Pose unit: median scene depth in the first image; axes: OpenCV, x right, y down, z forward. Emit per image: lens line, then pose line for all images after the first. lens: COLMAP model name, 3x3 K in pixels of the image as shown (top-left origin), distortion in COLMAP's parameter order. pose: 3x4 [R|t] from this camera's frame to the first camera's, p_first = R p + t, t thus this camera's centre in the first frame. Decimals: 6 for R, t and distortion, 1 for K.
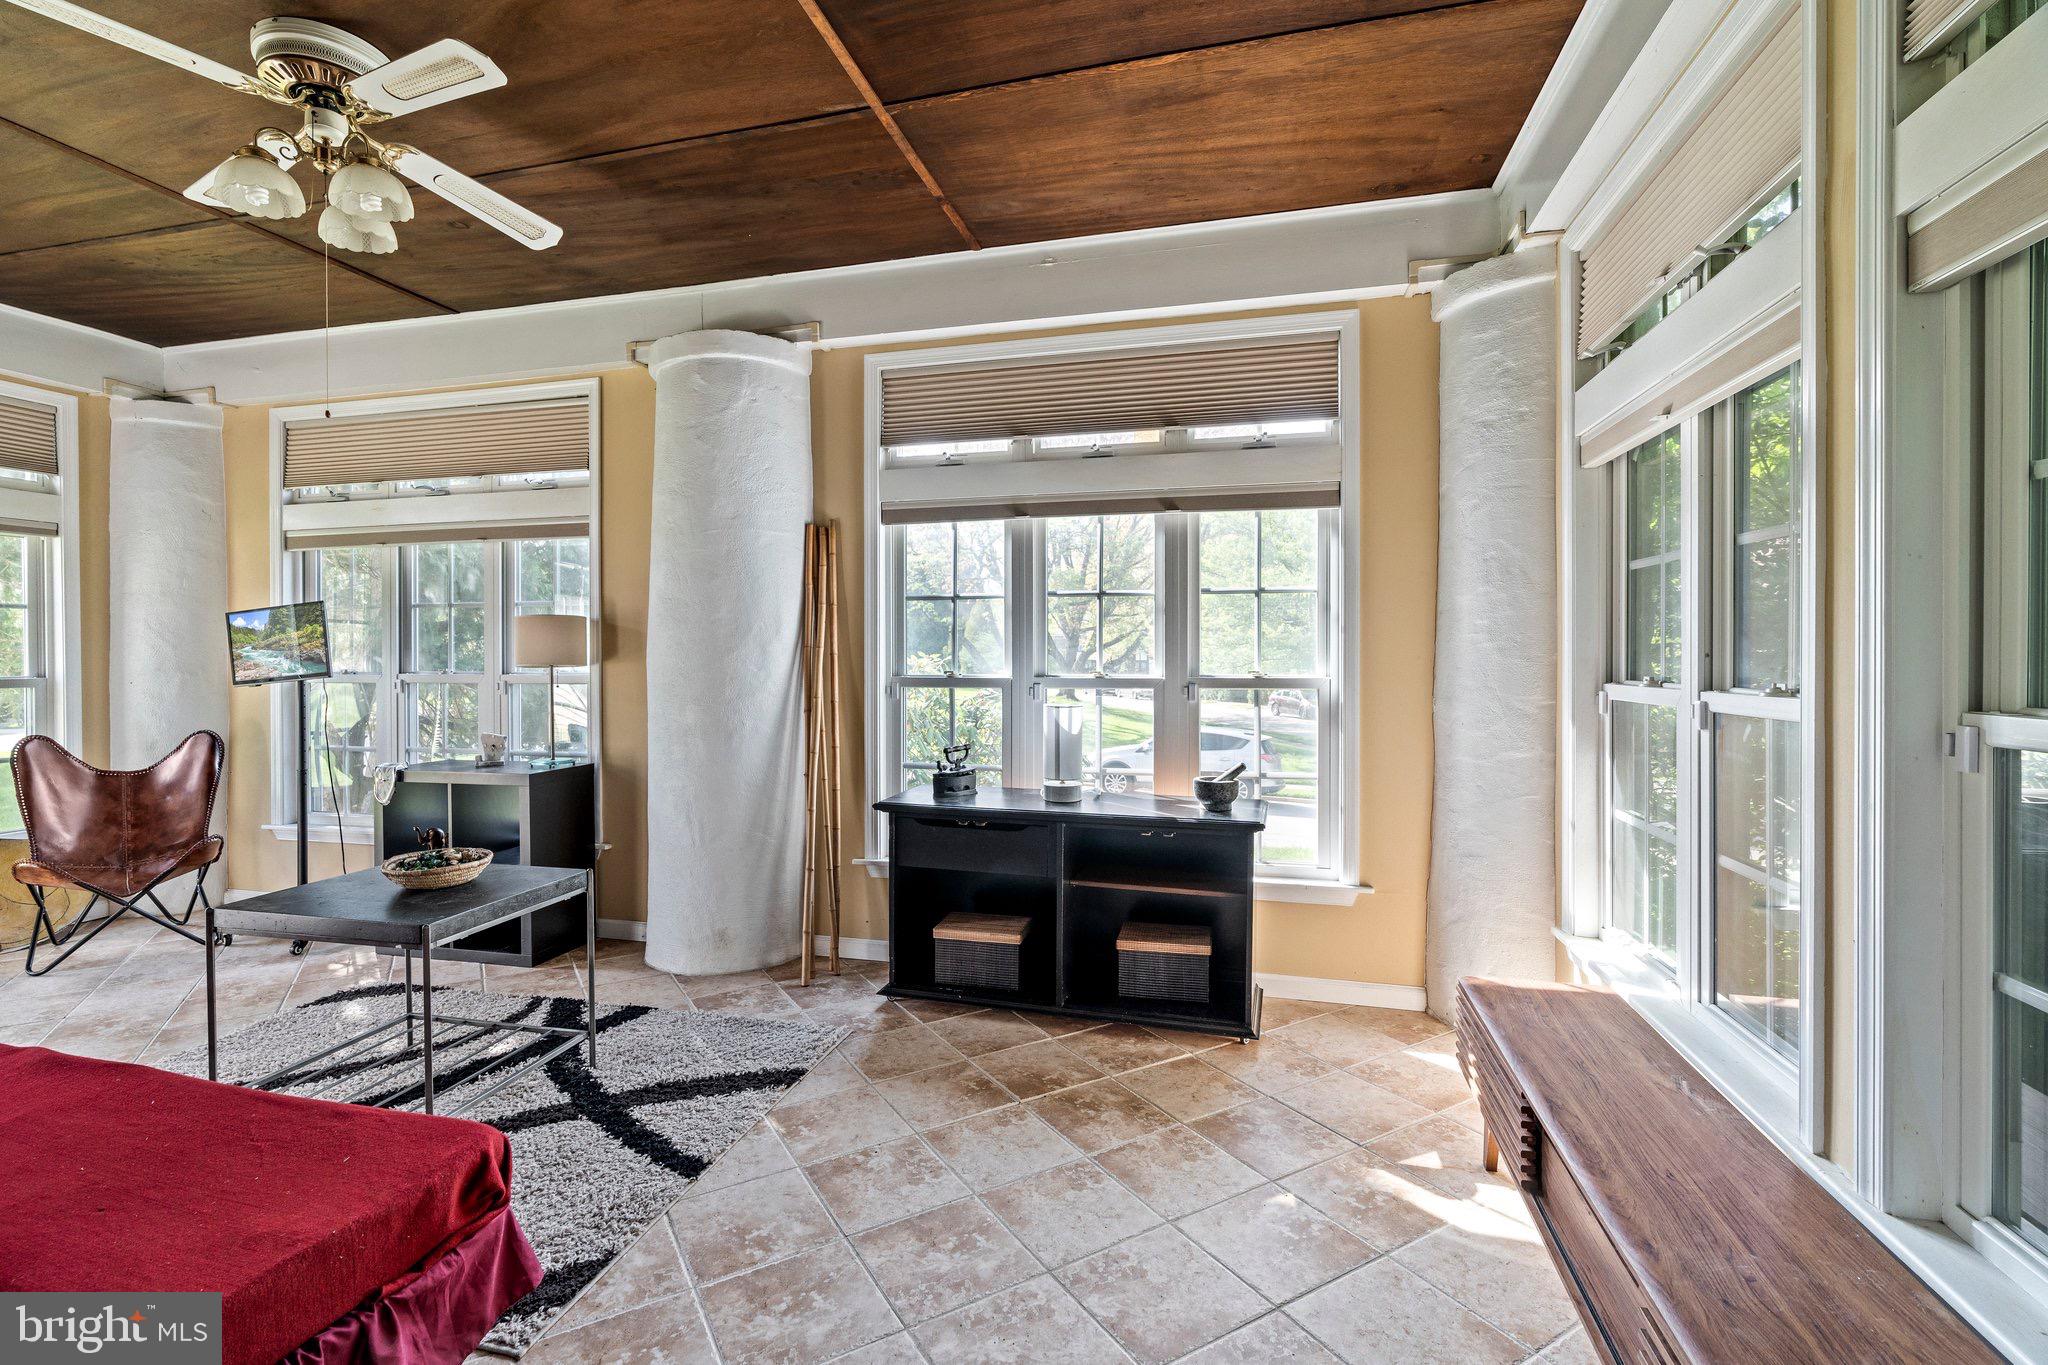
lens RADIAL K [[930.9, 0, 1010.8], [0, 930.9, 678.0], [0, 0, 1]] dist [-0.002227, 0.000875]
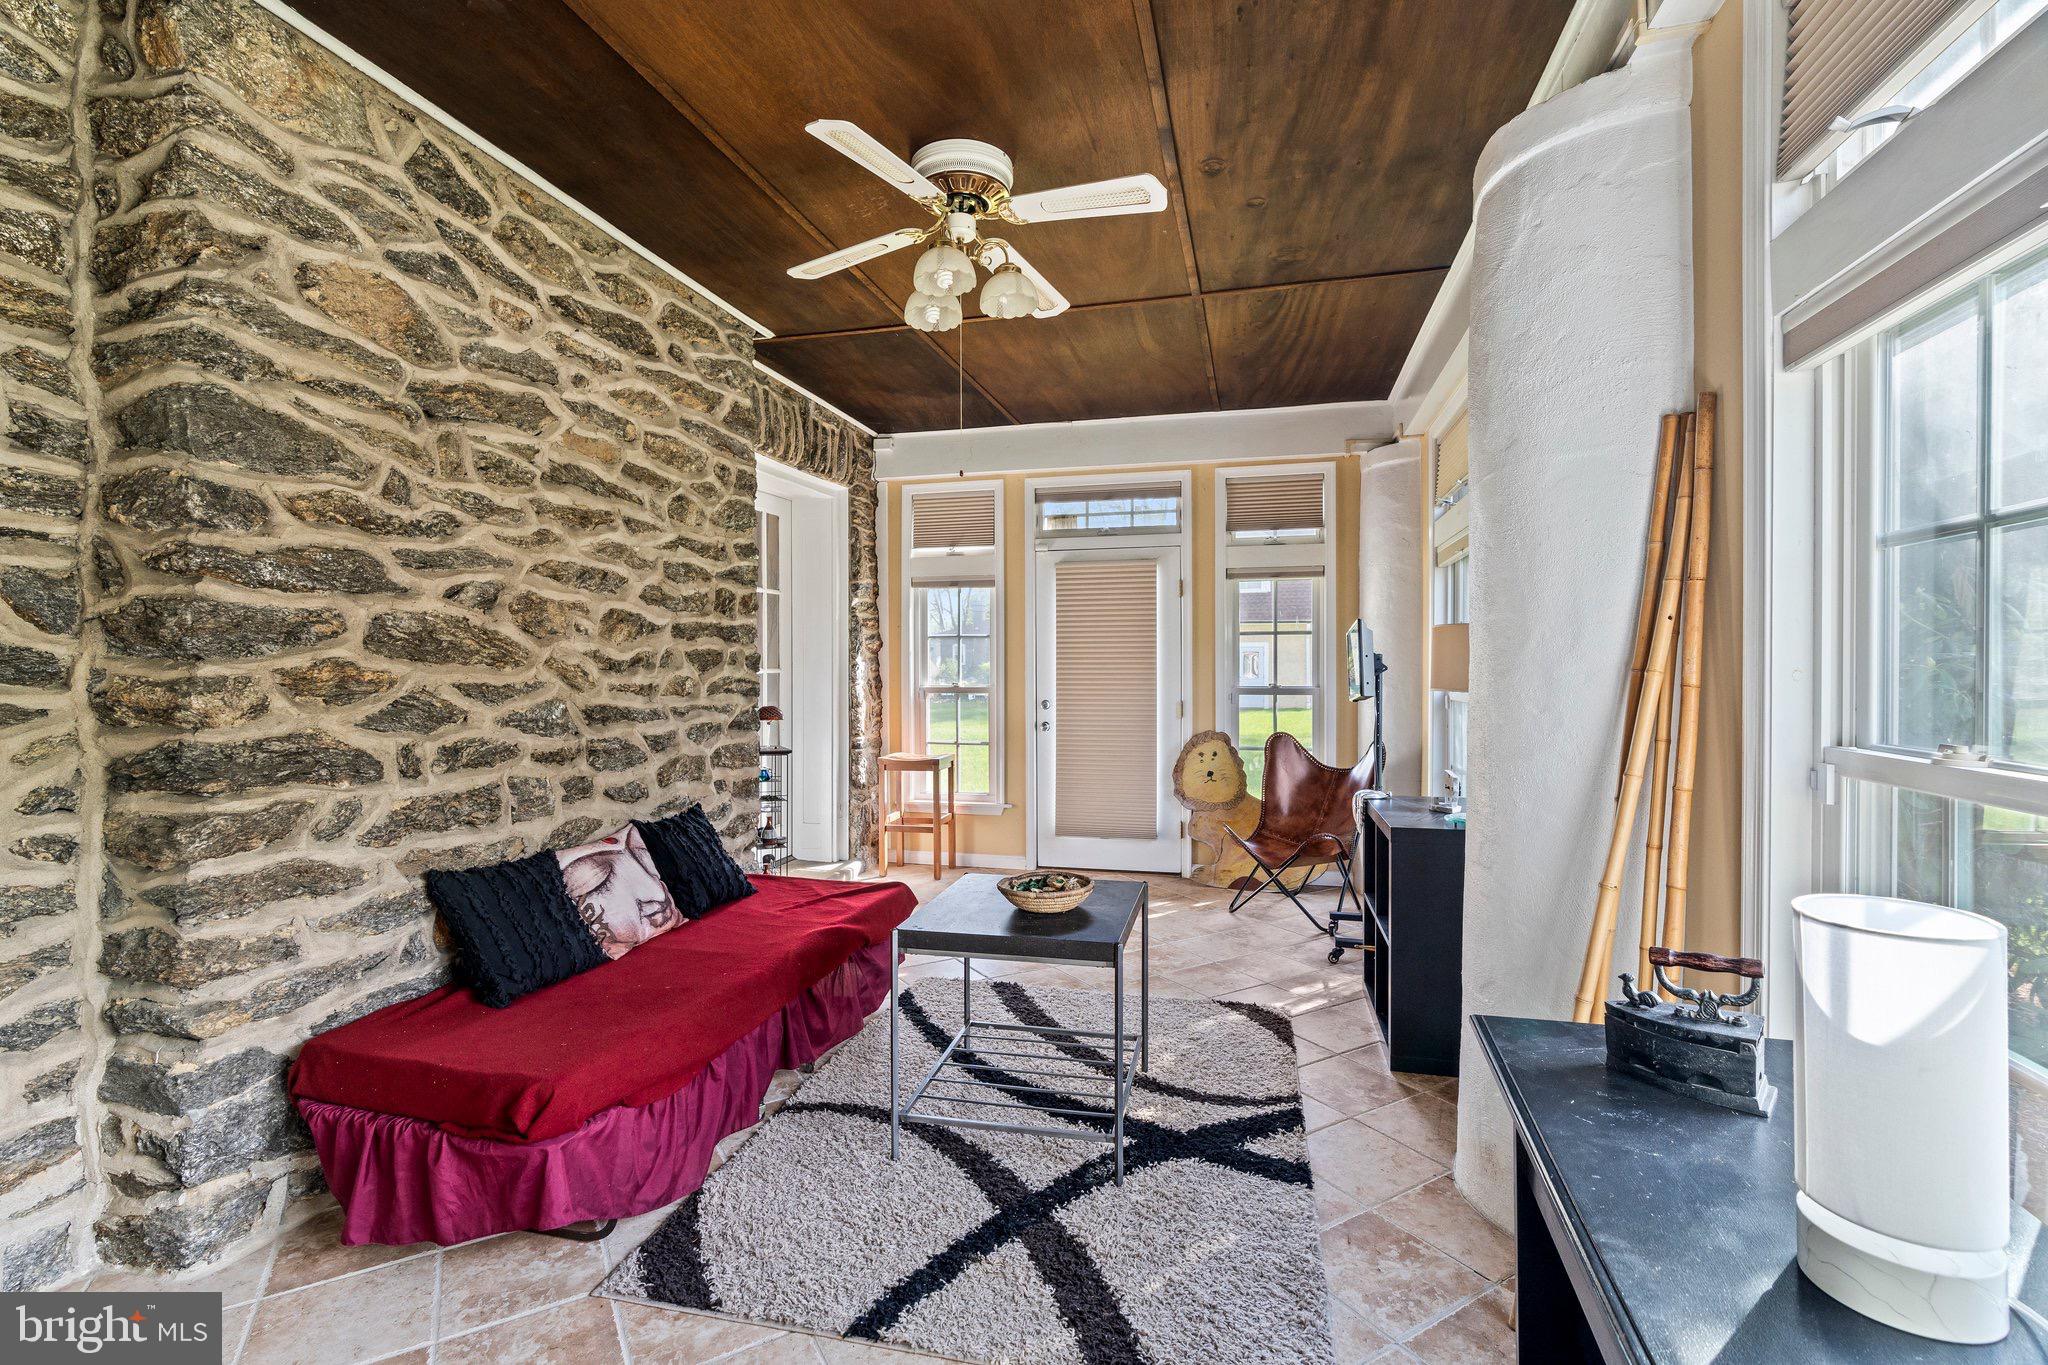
lens RADIAL K [[930.9, 0, 1010.8], [0, 930.9, 678.0], [0, 0, 1]] dist [-0.002227, 0.000875]
pose [[-0.007833, 0.016951, -0.999826, 0.308064], [-0.015229, 0.999738, 0.017069, -0.036504], [0.999853, 0.015360, -0.007573, 0.752449]]
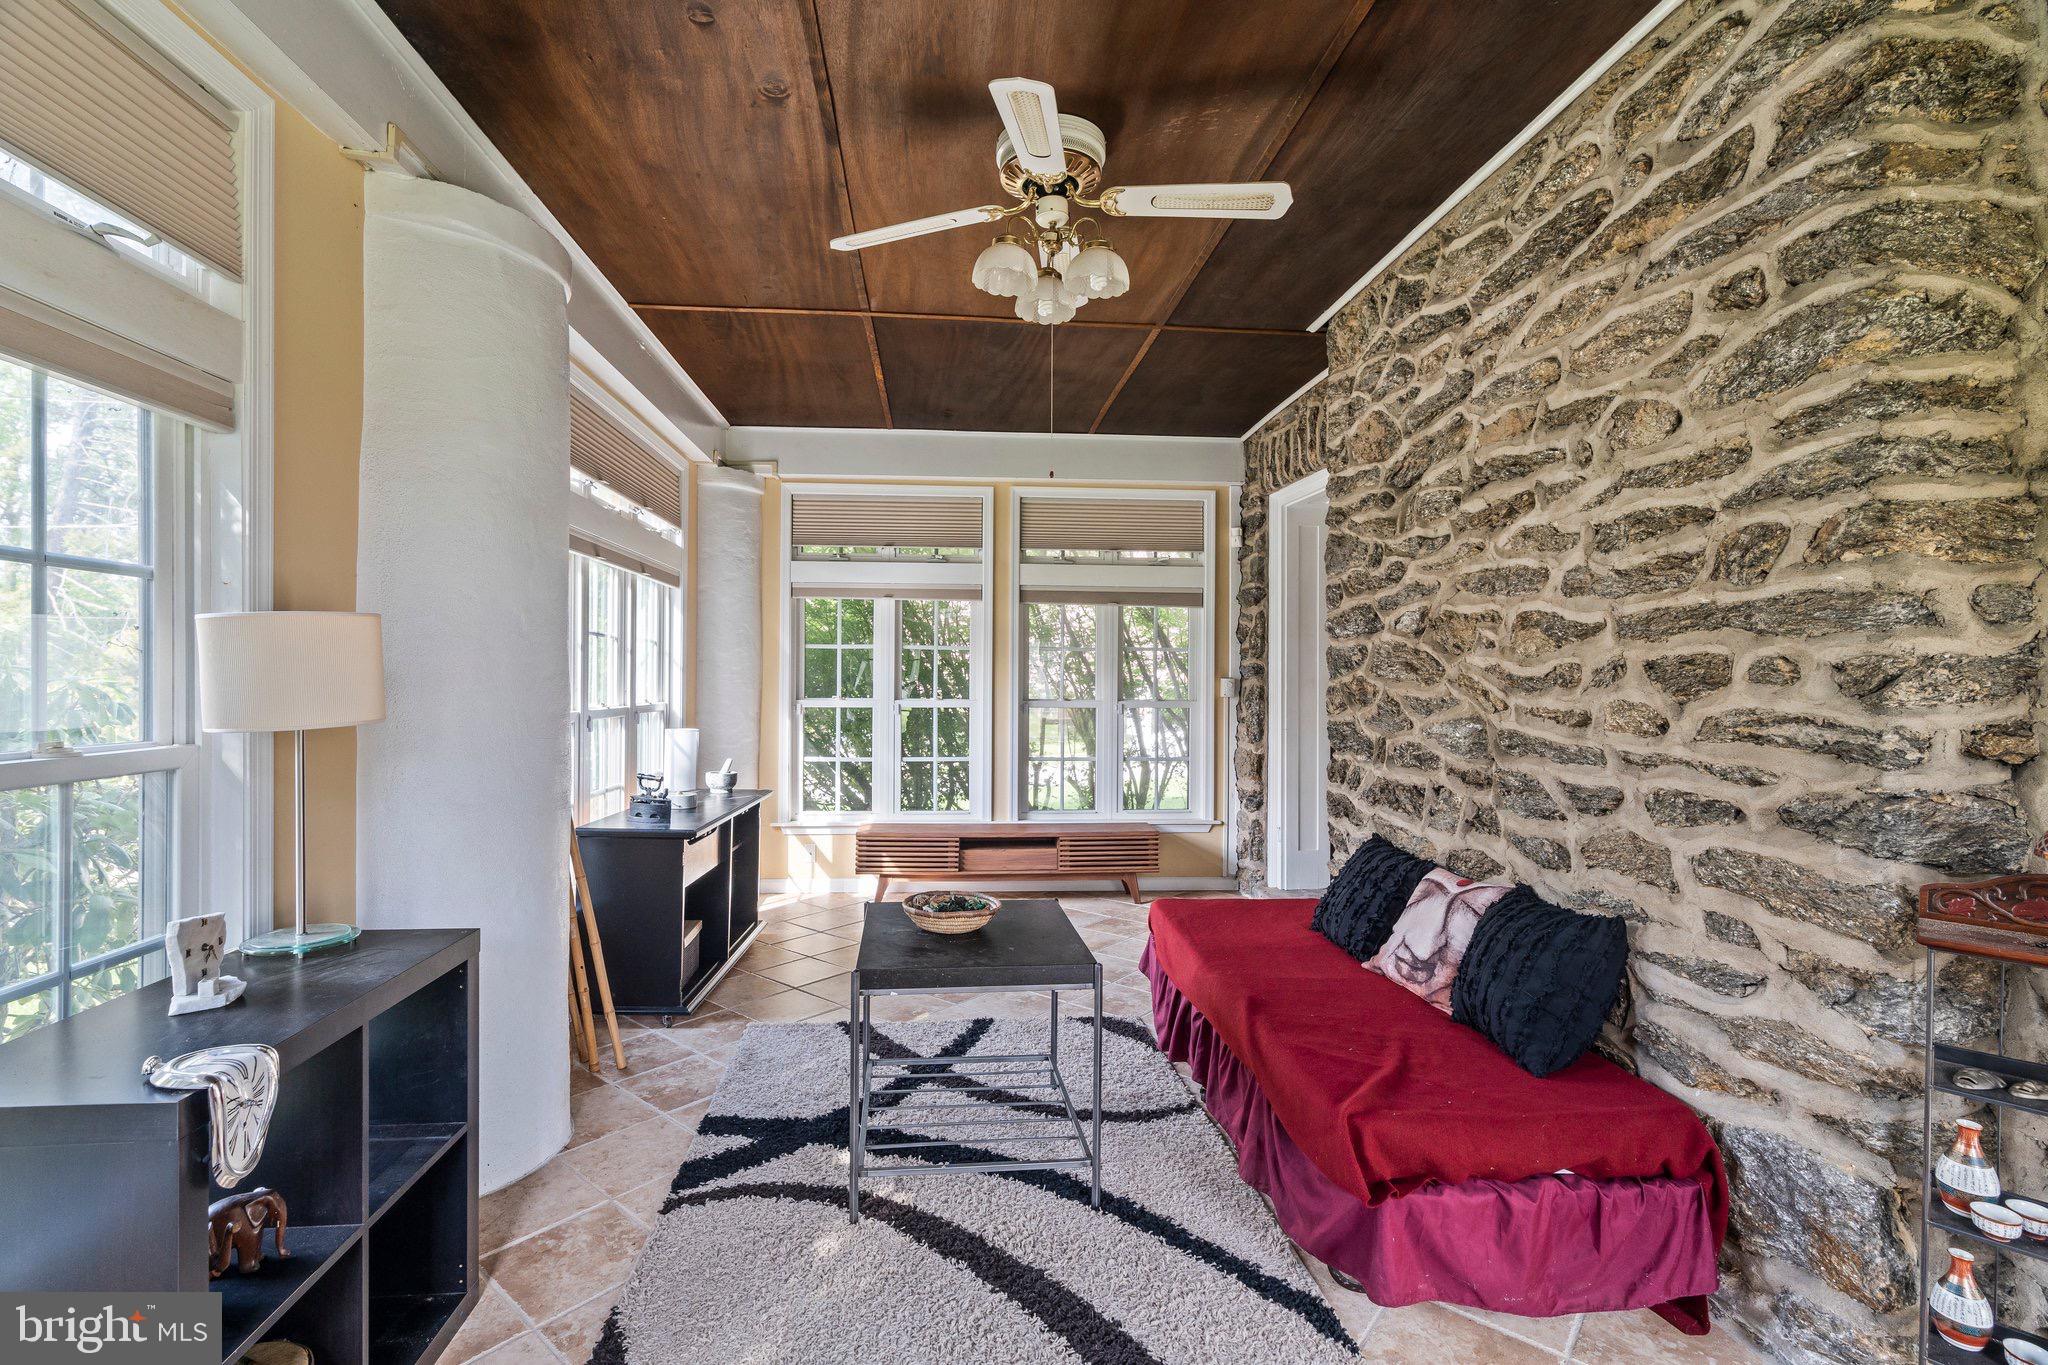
lens RADIAL K [[930.9, 0, 1010.8], [0, 930.9, 678.0], [0, 0, 1]] dist [-0.002227, 0.000875]
pose [[-0.337532, 0.003002, 0.941309, -1.235041], [0.014733, 0.999889, 0.002094, -0.038856], [-0.941199, 0.014575, -0.337539, 0.991959]]
